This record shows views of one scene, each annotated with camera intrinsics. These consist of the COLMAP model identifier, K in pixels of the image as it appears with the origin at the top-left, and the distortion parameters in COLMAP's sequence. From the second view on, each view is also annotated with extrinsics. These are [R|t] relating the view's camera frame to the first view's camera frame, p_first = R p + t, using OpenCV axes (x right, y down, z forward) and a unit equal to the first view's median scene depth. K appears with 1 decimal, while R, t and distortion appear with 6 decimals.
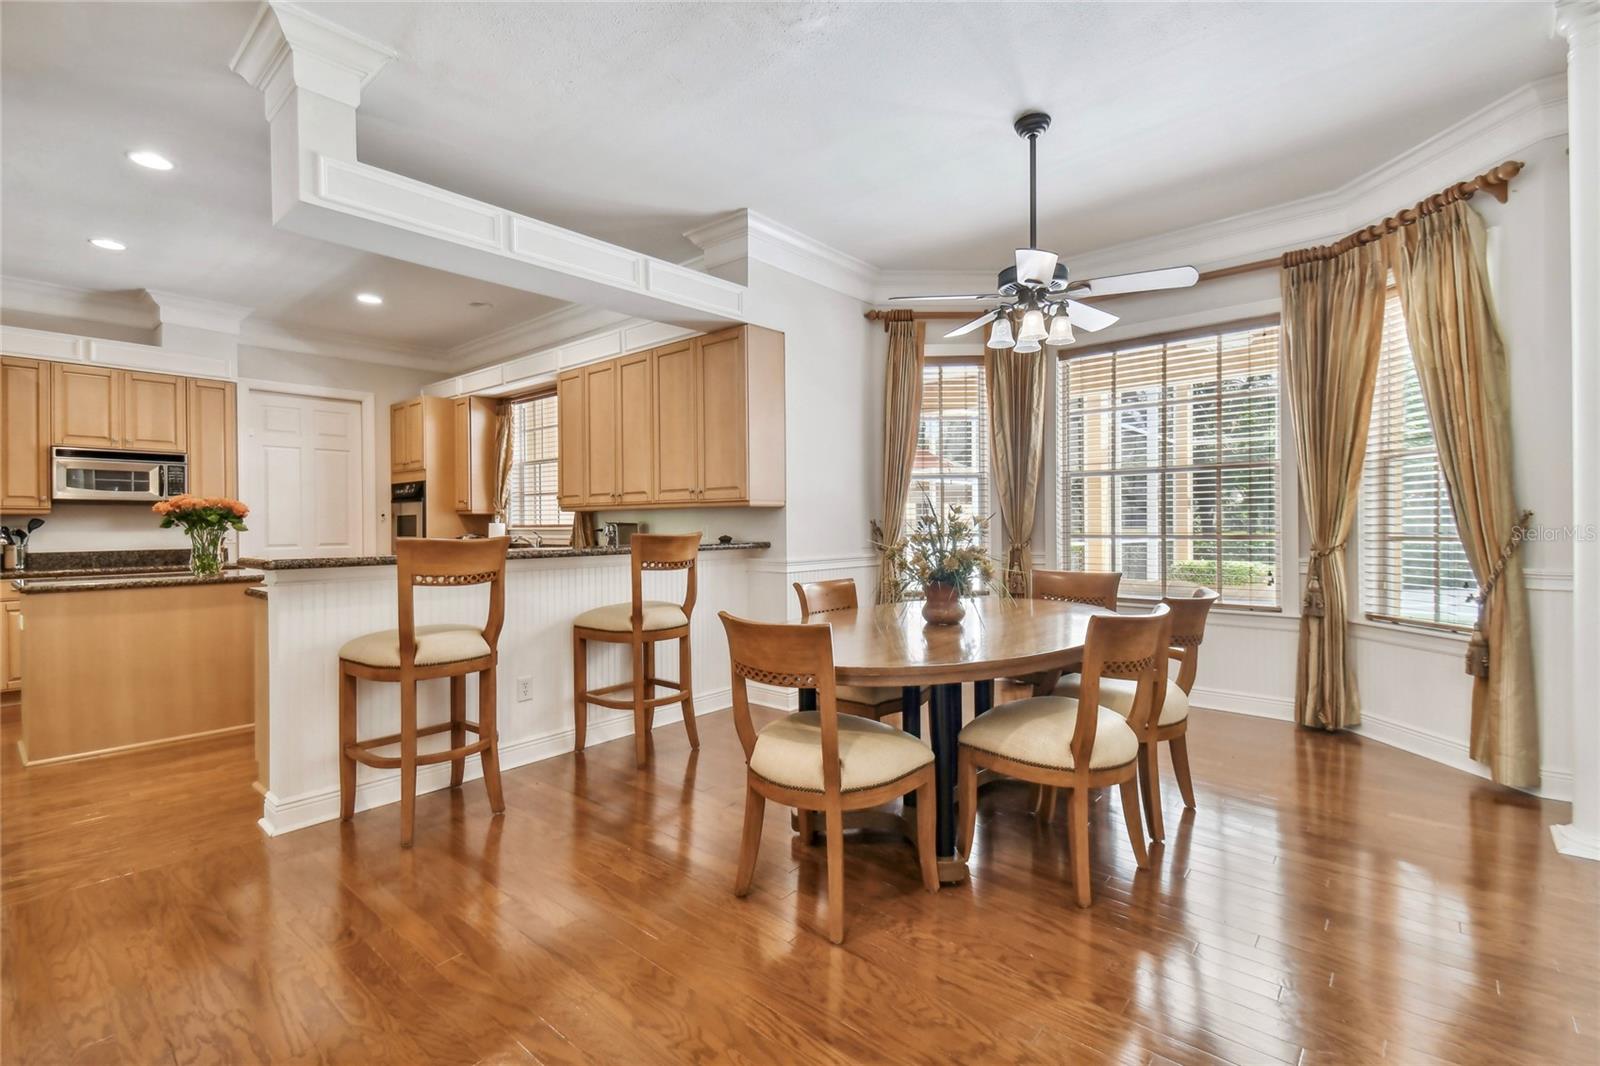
lens RADIAL K [[711.0, 0, 797.2], [0, 711.0, 524.1], [0, 0, 1]] dist [0.033111, -0.016860]
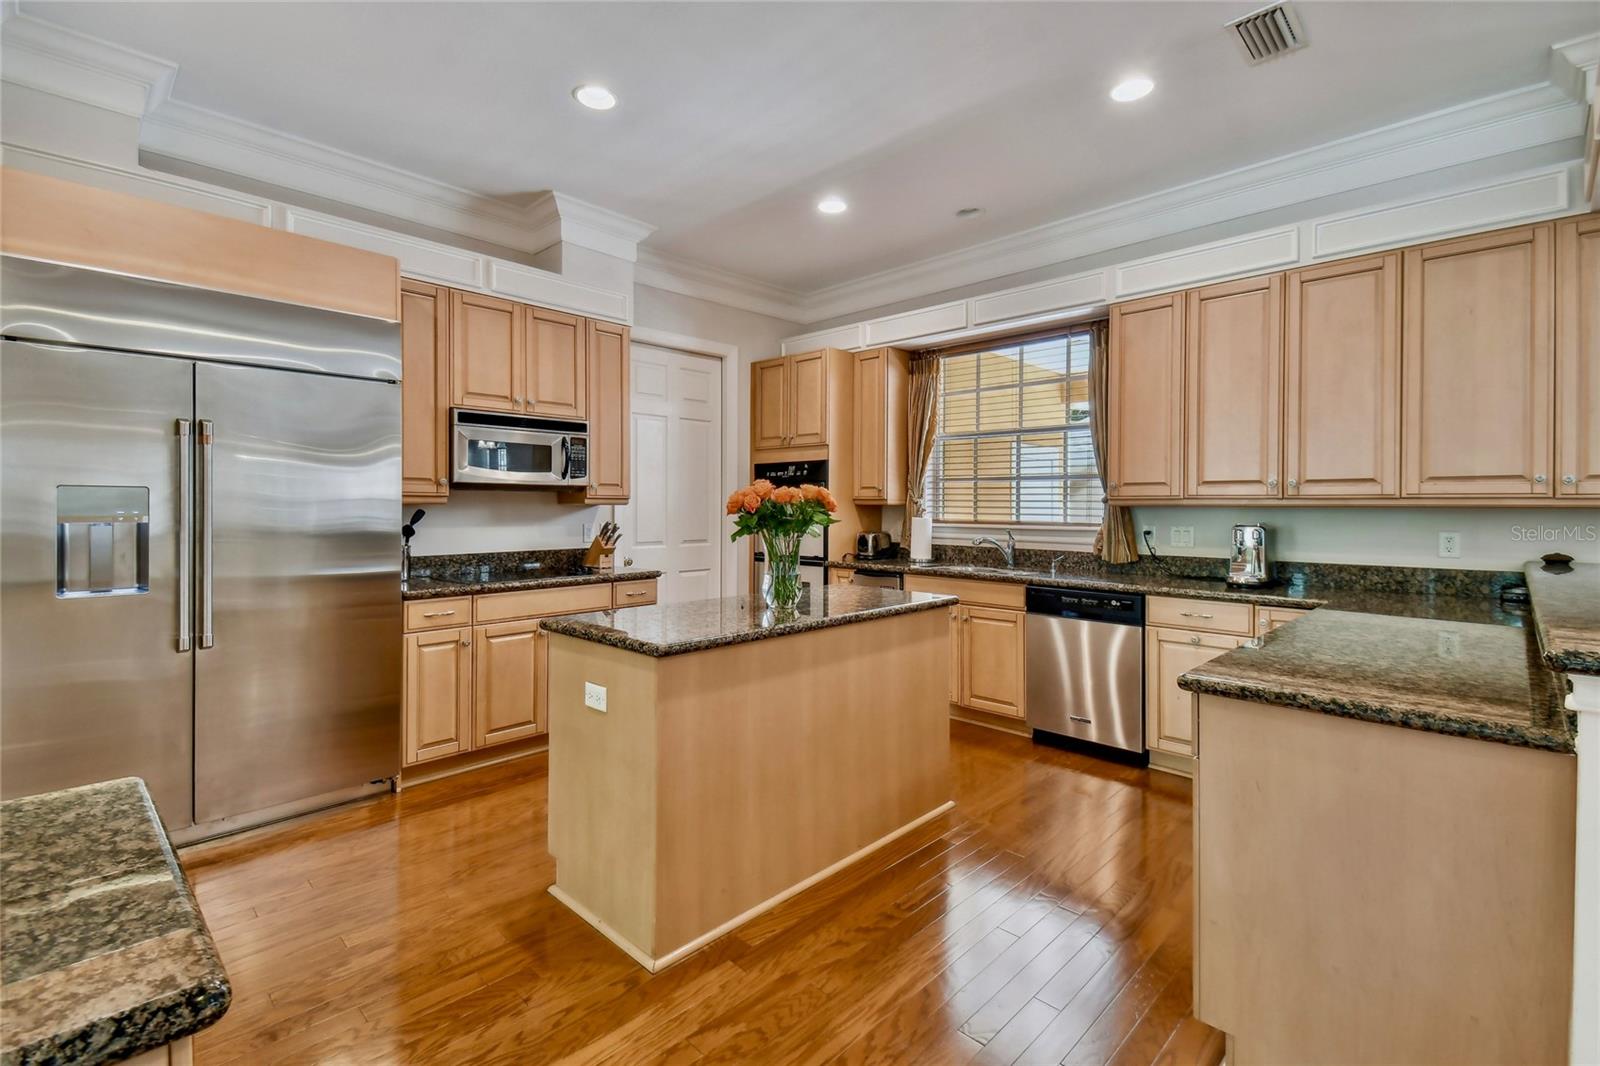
lens RADIAL K [[714.6, 0, 800.4], [0, 714.6, 501.7], [0, 0, 1]] dist [0.037254, -0.016434]
pose [[0.998446, 0.010702, -0.054696, -0.605448], [-0.010966, 0.999930, -0.004546, -0.014880], [0.054644, 0.005138, 0.998493, 0.291470]]
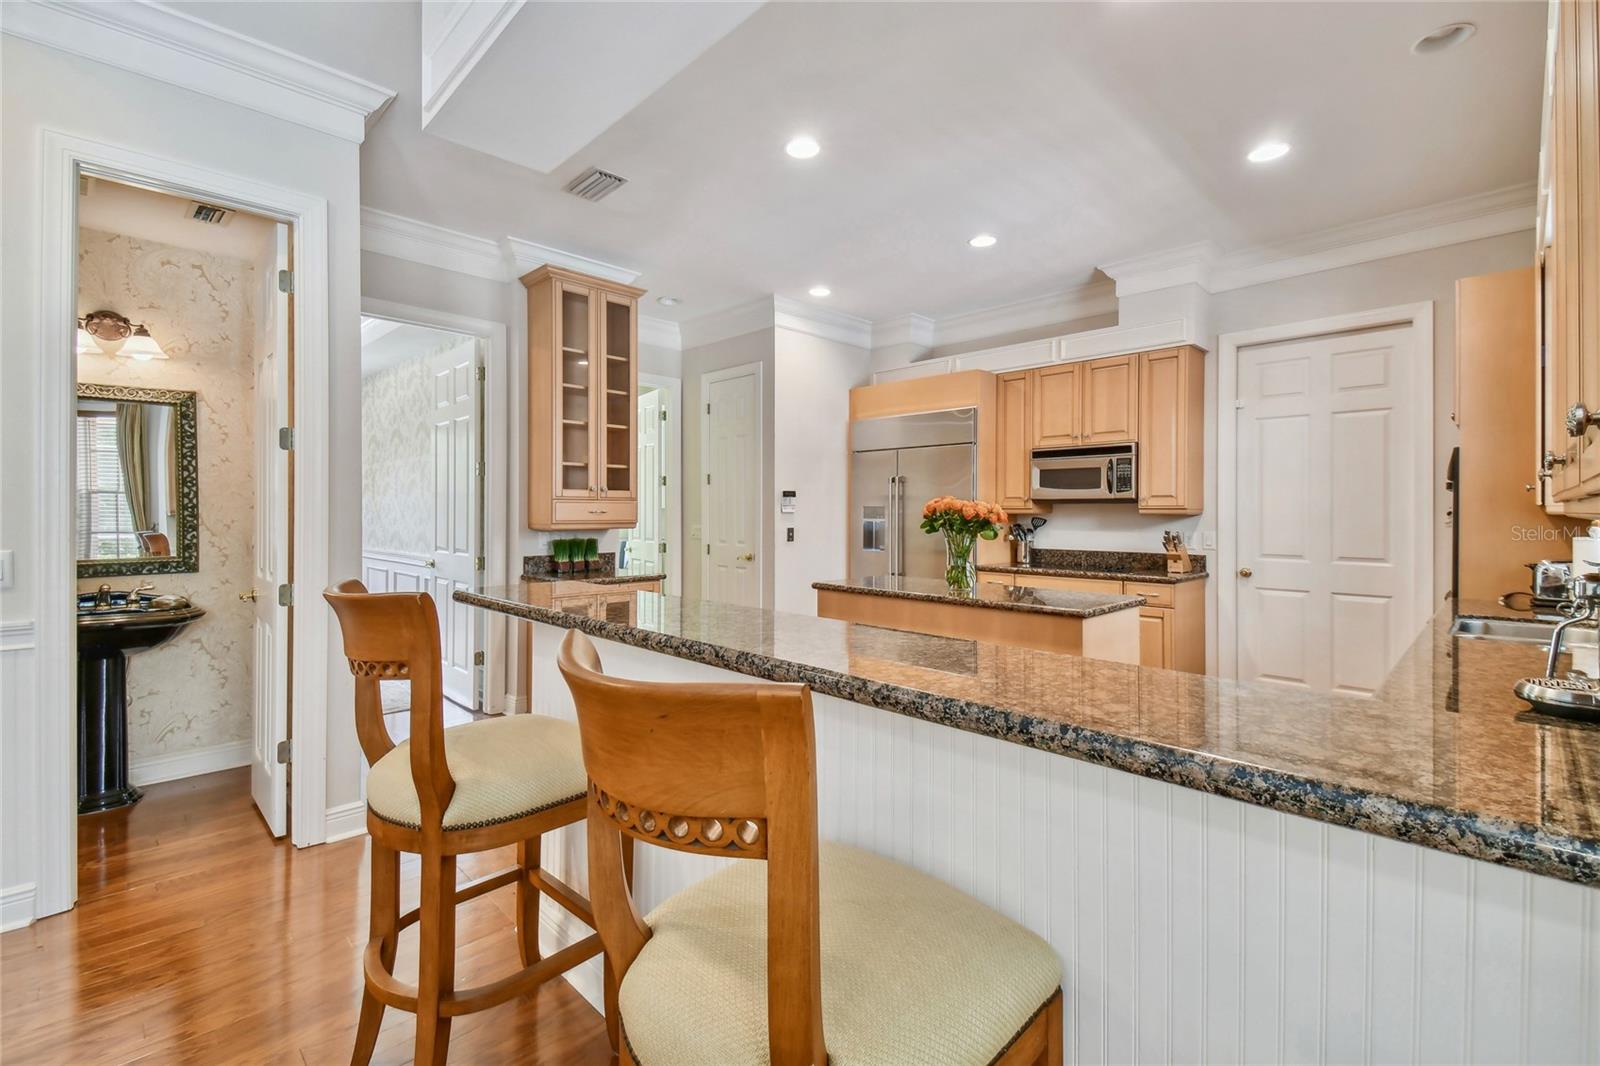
lens RADIAL K [[689.2, 0, 792.2], [0, 689.2, 524.3], [0, 0, 1]] dist [0.002437, -0.014146]
pose [[-0.079740, 0.019574, -0.996623, 0.004363], [-0.003816, 0.999794, 0.019941, -0.015626], [0.996808, 0.005393, -0.079649, 0.677906]]
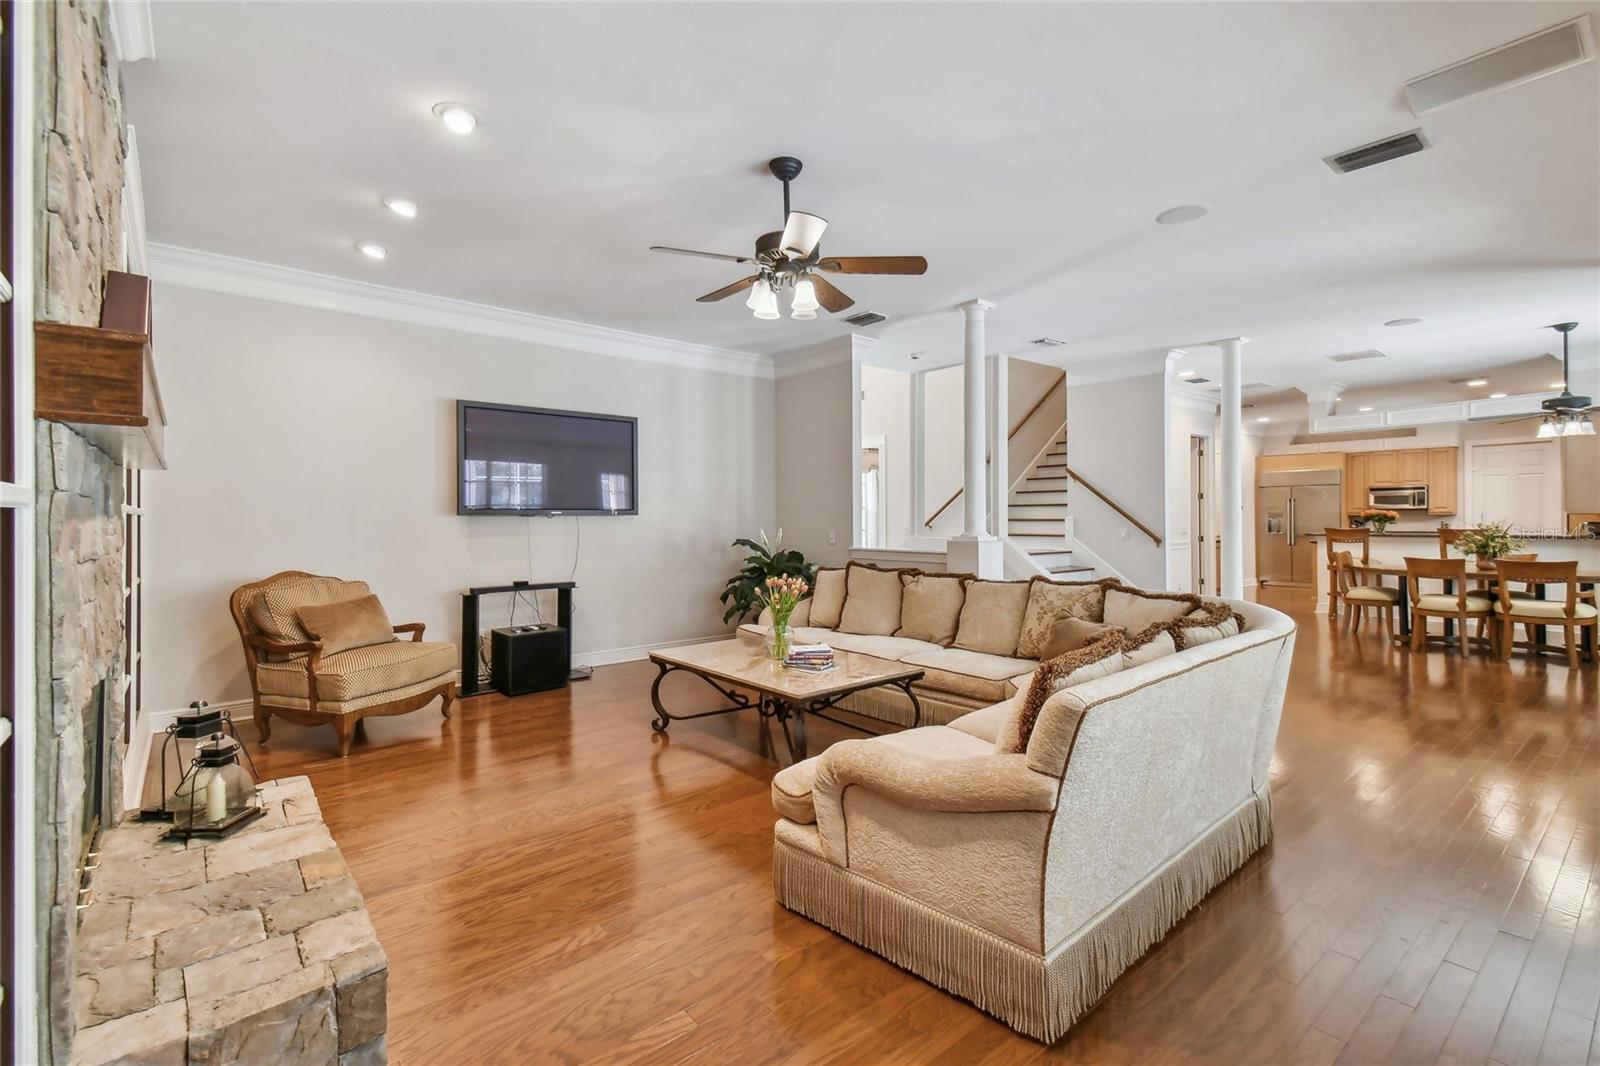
lens RADIAL K [[716.7, 0, 750.9], [0, 716.7, 524.4], [0, 0, 1]] dist [0.032352, -0.018308]
pose [[-0.208134, 0.011423, -0.978034, 1.657671], [0.004638, 0.999932, 0.010692, -0.017523], [0.978089, -0.002311, -0.208173, -0.484391]]
